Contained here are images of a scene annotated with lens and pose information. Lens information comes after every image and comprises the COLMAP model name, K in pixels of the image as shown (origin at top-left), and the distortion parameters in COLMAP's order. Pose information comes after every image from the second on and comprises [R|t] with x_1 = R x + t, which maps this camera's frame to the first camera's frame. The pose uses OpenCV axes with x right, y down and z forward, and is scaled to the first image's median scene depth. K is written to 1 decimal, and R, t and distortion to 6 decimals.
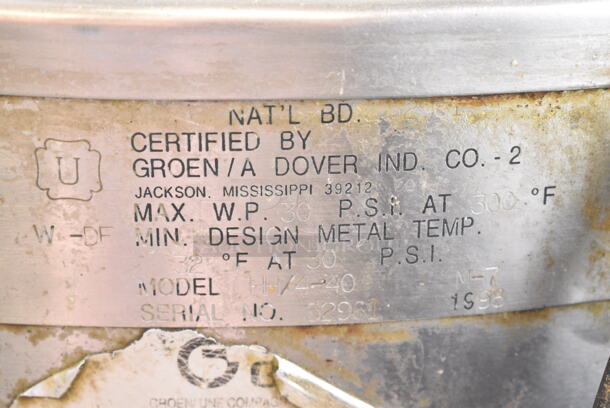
lens RADIAL K [[1322.6, 0, 306.3], [0, 1322.6, 203.4], [0, 0, 1]] dist [0.057535, 0.000000]
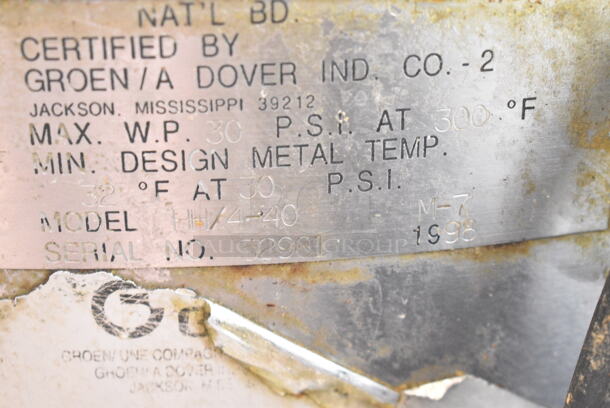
lens RADIAL K [[1322.6, 0, 303.7], [0, 1322.6, 203.9], [0, 0, 1]] dist [0.057535, 0.000000]
pose [[0.999945, -0.009235, -0.004941, 0.044889], [0.009550, 0.997637, 0.068037, -0.004329], [0.004301, -0.068081, 0.997671, 0.159892]]
